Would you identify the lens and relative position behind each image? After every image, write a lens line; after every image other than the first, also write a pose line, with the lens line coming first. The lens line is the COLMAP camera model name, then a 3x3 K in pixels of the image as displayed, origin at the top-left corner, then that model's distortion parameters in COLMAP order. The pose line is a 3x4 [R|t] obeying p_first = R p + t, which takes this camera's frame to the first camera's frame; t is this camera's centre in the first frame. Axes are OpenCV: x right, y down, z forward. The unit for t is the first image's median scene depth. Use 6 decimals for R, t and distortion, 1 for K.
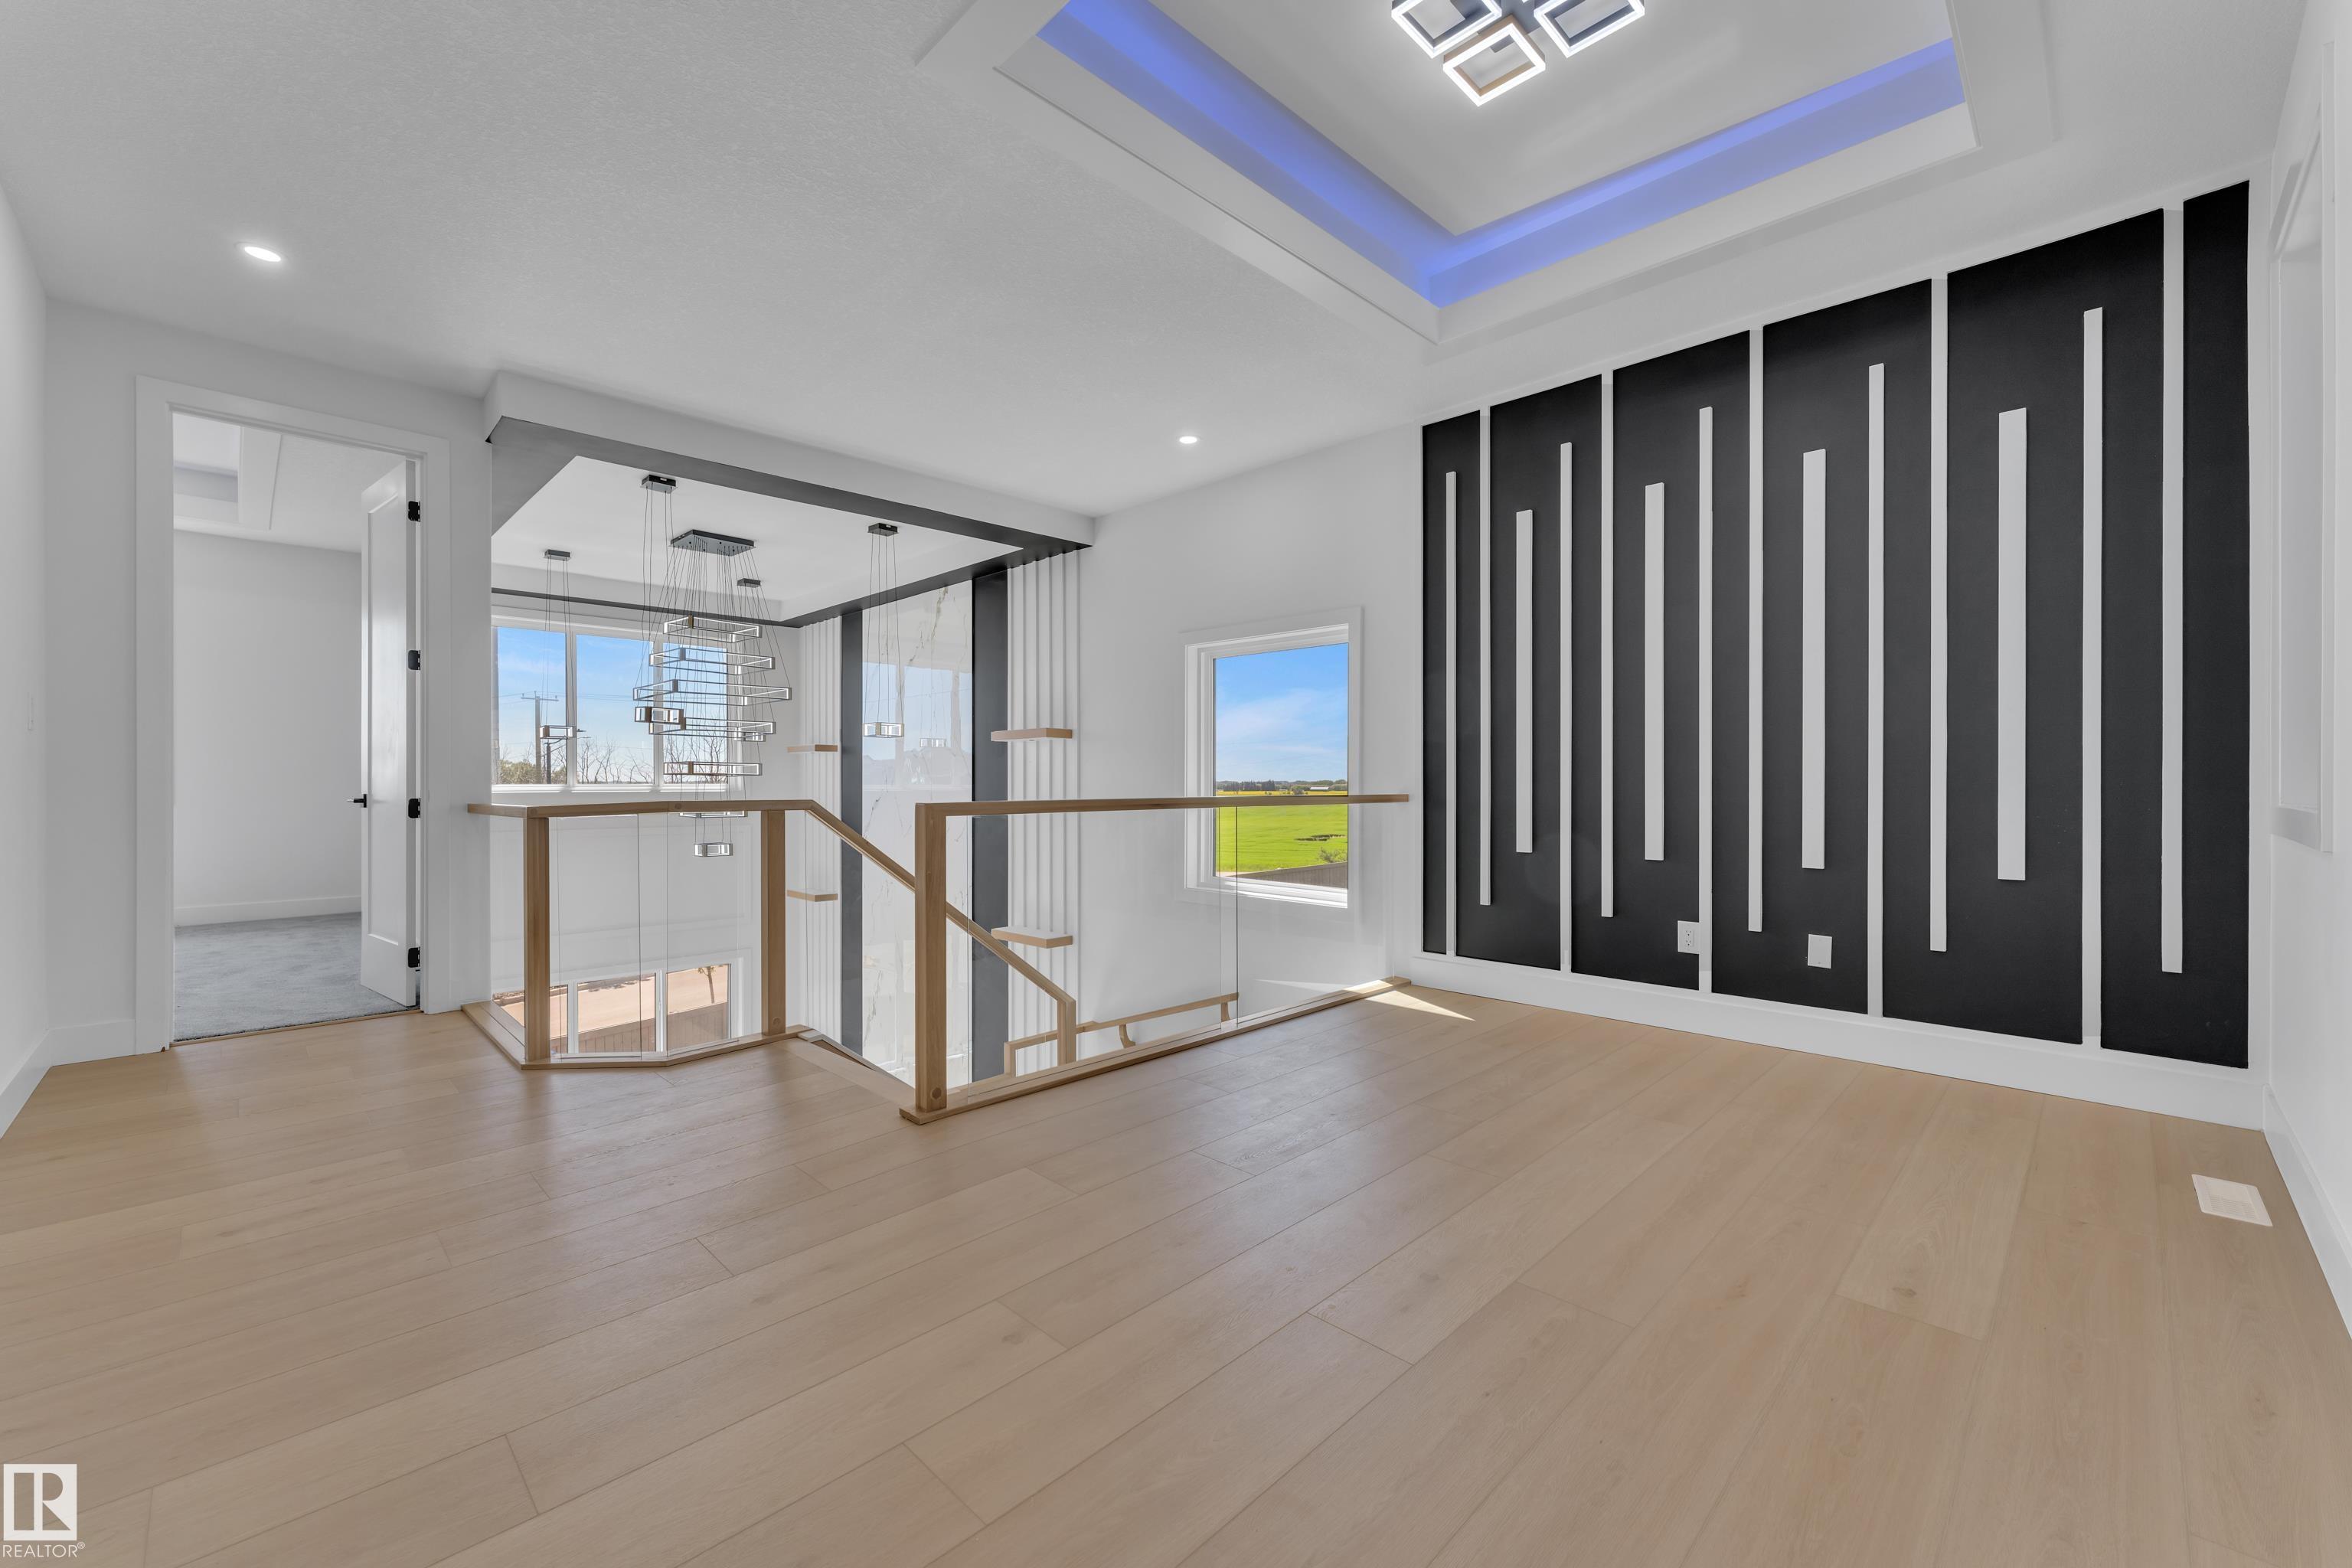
lens RADIAL K [[946.3, 0, 1174.5], [0, 946.3, 782.0], [0, 0, 1]] dist [0.000198, -0.000160]
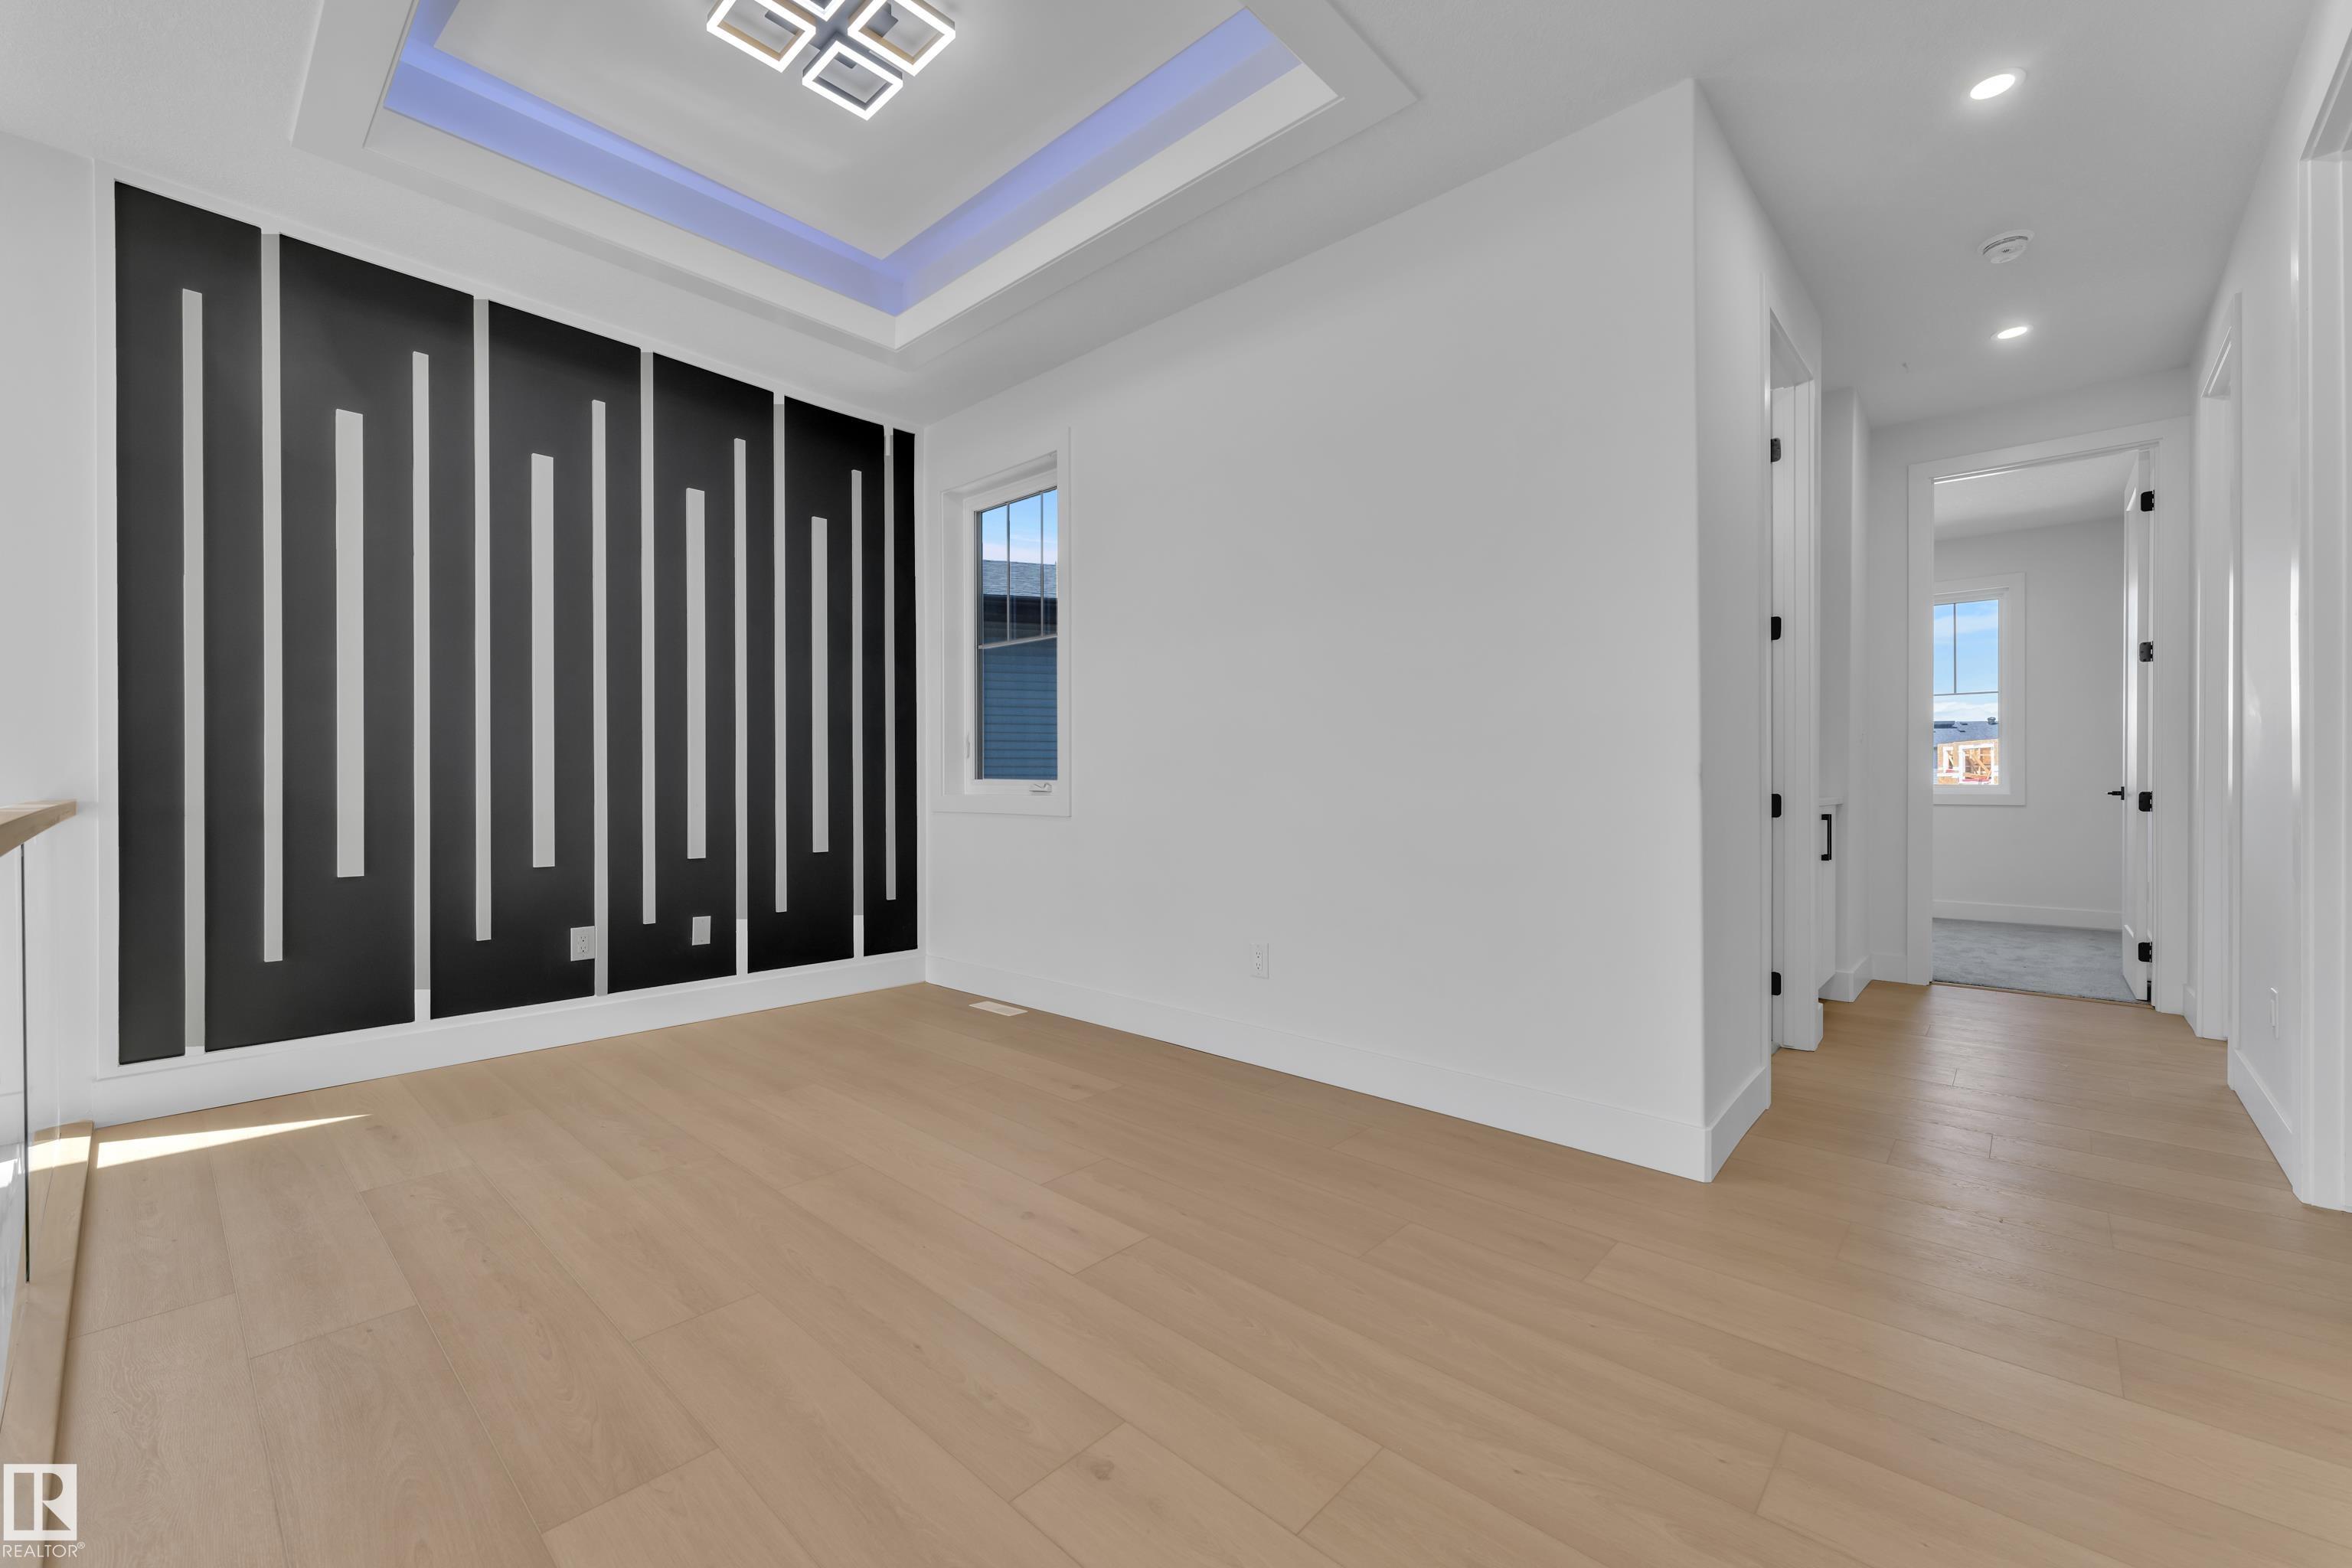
lens RADIAL K [[946.3, 0, 1173.0], [0, 946.3, 787.9], [0, 0, 1]] dist [0.000198, -0.000160]
pose [[-0.042486, -0.004378, 0.999087, -0.461719], [-0.005486, 0.999976, 0.004149, -0.001546], [-0.999082, -0.005305, -0.042509, 0.457795]]
